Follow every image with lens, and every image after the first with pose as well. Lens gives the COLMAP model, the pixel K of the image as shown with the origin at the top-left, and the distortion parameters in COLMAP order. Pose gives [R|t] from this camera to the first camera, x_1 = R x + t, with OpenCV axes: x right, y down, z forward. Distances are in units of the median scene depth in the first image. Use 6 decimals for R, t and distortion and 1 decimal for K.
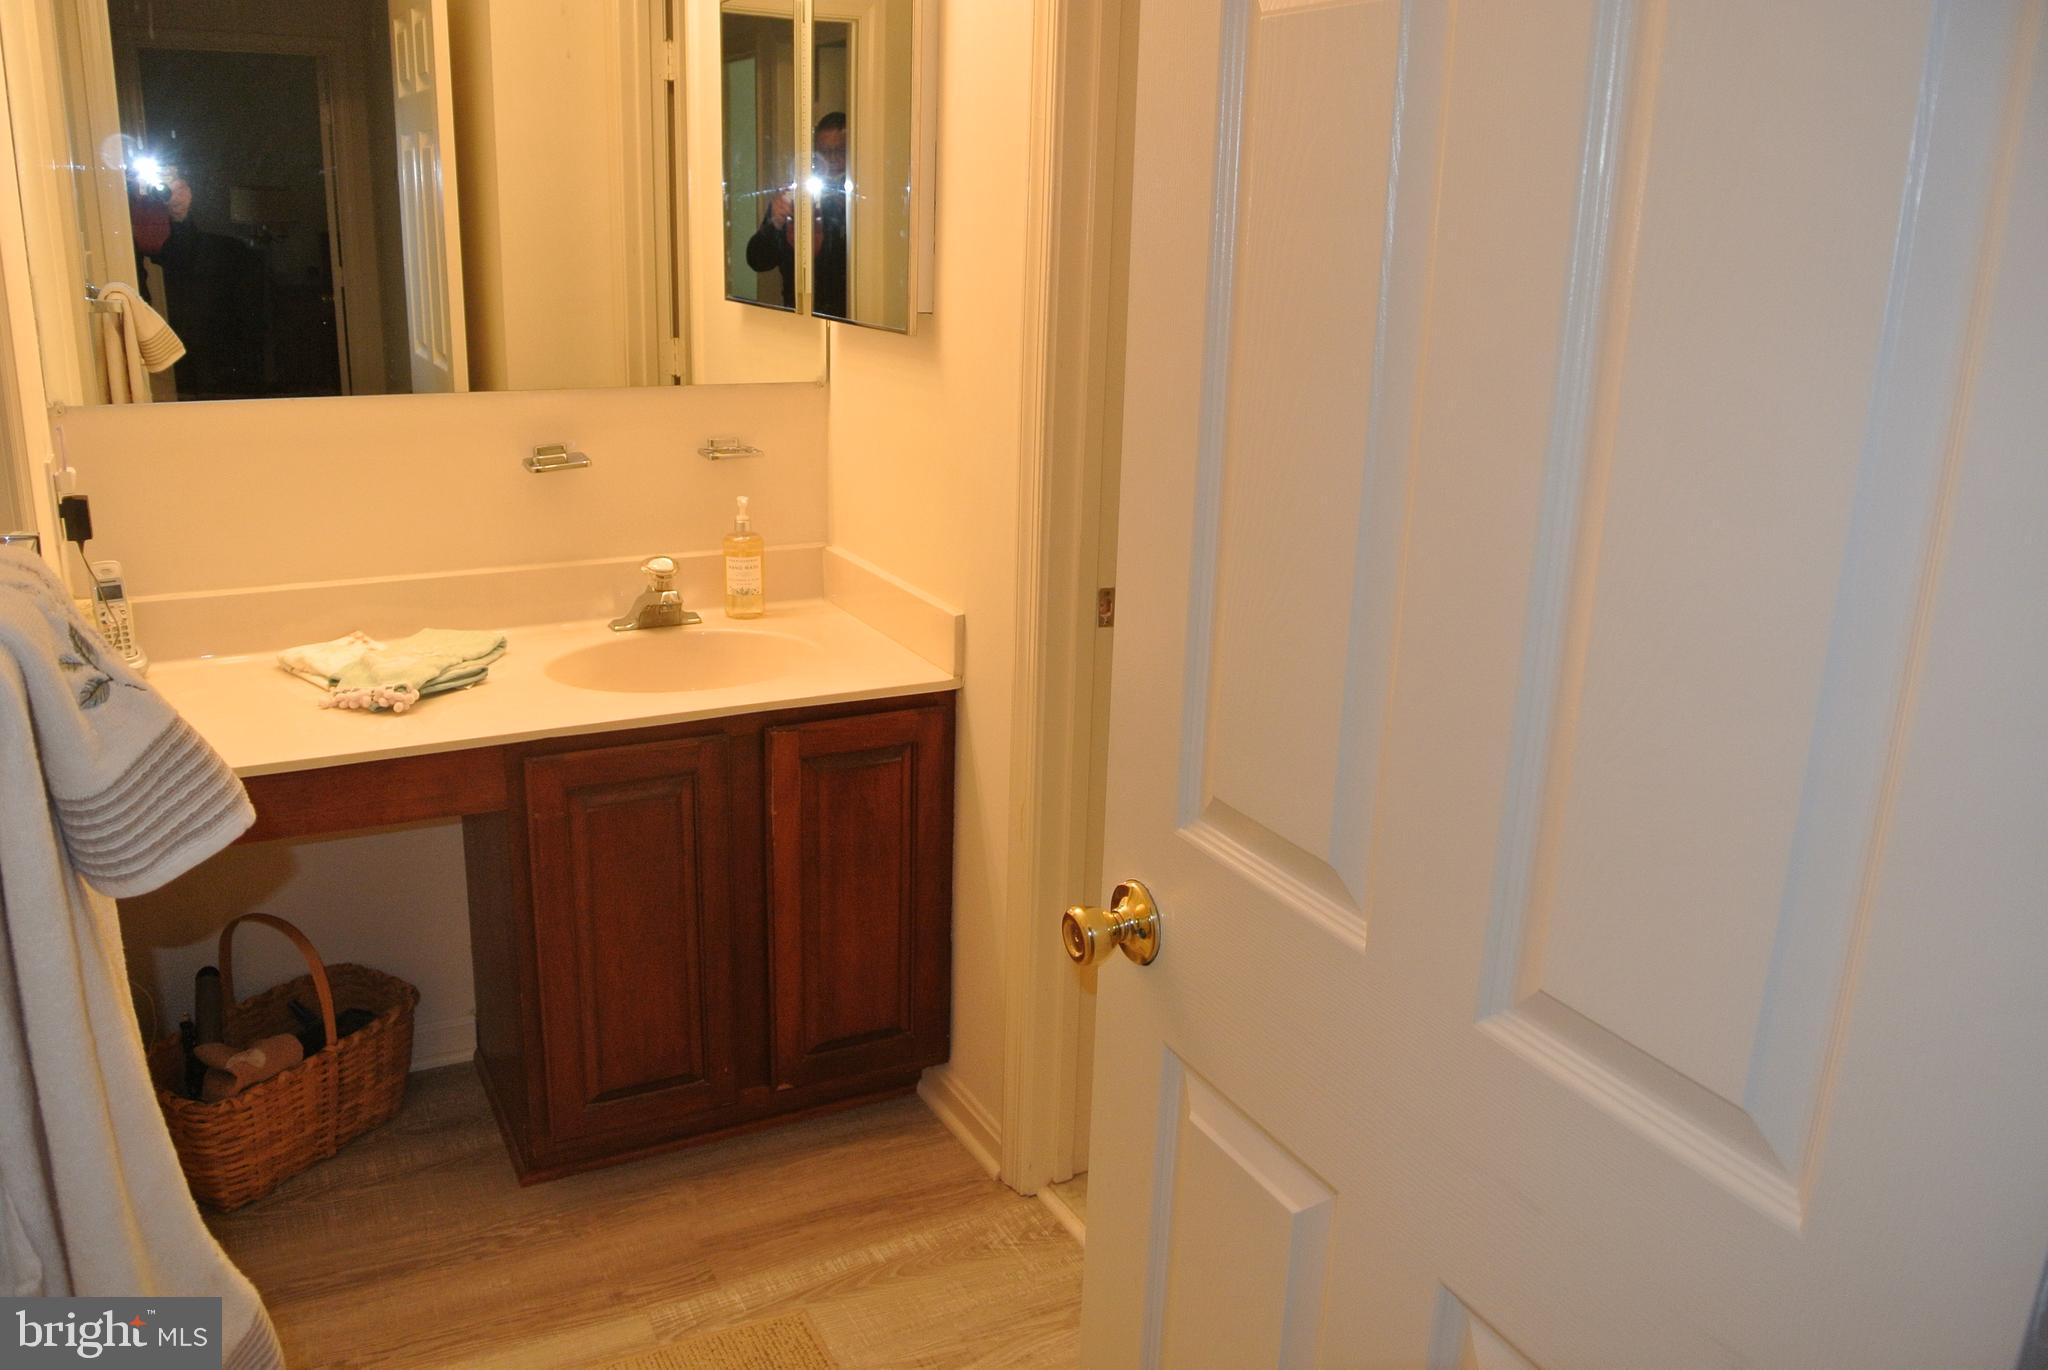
lens RADIAL K [[1563.6, 0, 1024.7], [0, 1563.6, 712.0], [0, 0, 1]] dist [-0.065841, 0.001837]
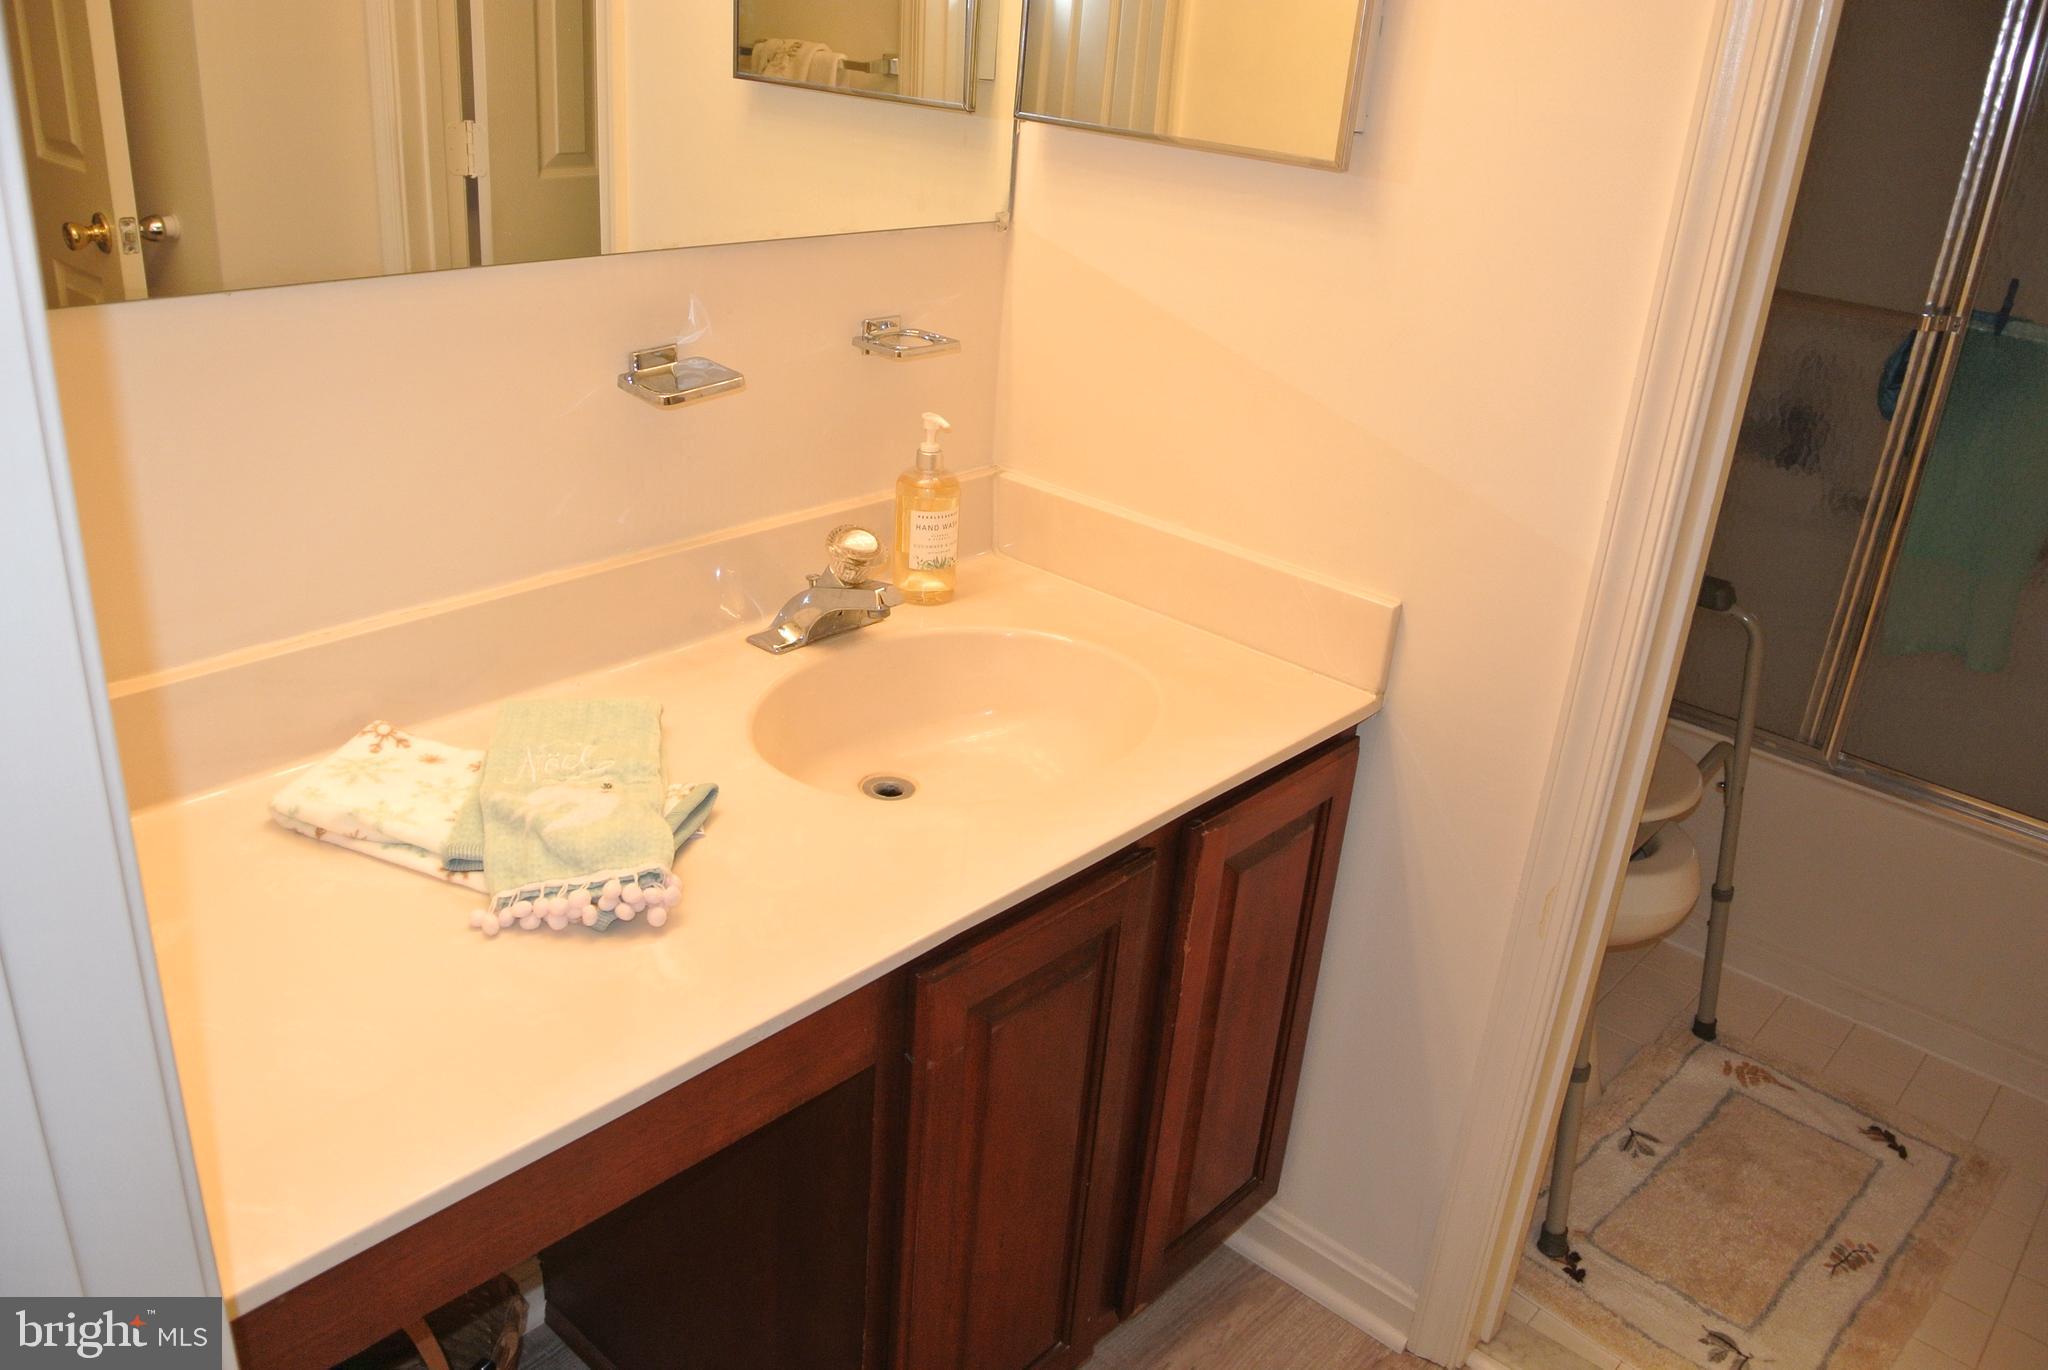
lens RADIAL K [[1587.5, 0, 1021.5], [0, 1587.5, 675.5], [0, 0, 1]] dist [-0.083668, 0.033465]
pose [[0.936473, -0.105432, 0.334519, -0.386962], [0.060502, 0.988013, 0.142023, -0.127496], [-0.345483, -0.112762, 0.931626, 0.398077]]
